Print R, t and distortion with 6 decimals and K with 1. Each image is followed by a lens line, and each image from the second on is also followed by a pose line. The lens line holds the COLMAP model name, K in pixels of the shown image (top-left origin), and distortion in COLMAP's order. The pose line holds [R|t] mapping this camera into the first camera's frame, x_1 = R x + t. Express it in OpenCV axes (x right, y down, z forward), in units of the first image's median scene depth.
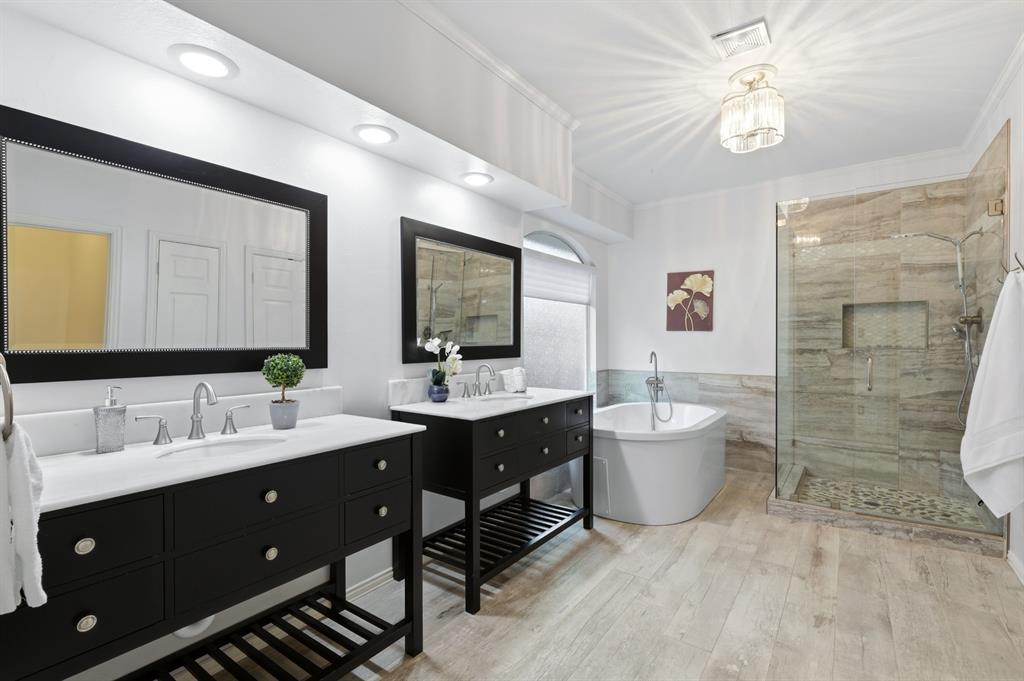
lens RADIAL K [[482.3, 0, 511.2], [0, 482.3, 341.4], [0, 0, 1]] dist [0.005067, -0.000010]
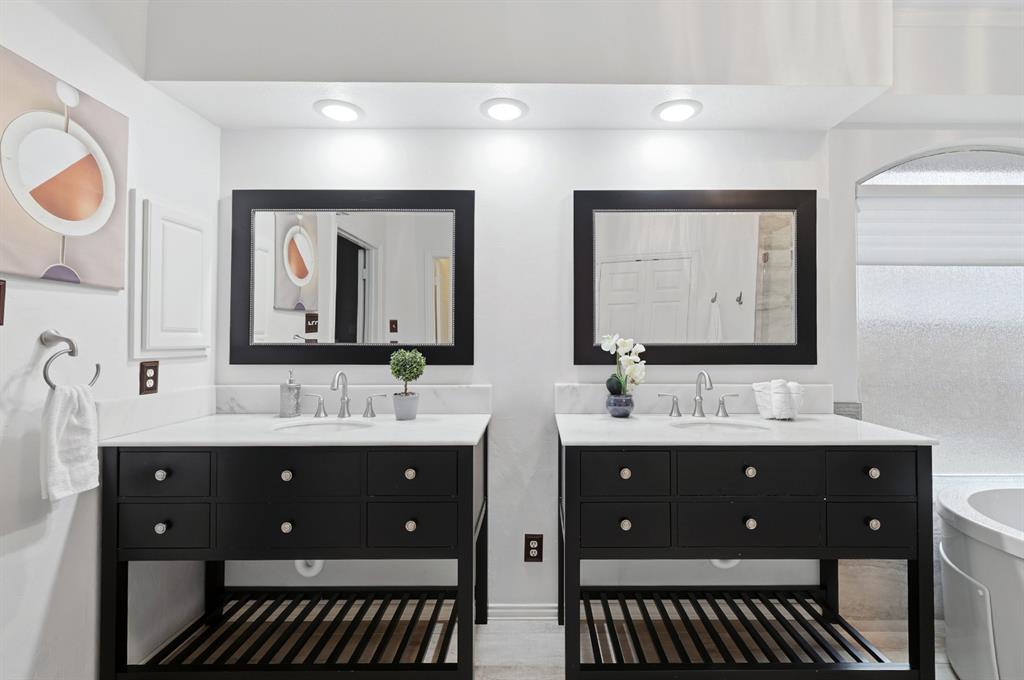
lens RADIAL K [[436.2, 0, 515.7], [0, 436.2, 330.5], [0, 0, 1]] dist [0.004323, 0.000458]
pose [[0.577924, -0.011870, -0.816004, 0.329159], [-0.002732, 0.999860, -0.016480, -0.000309], [0.816086, 0.011754, 0.577811, 0.465802]]
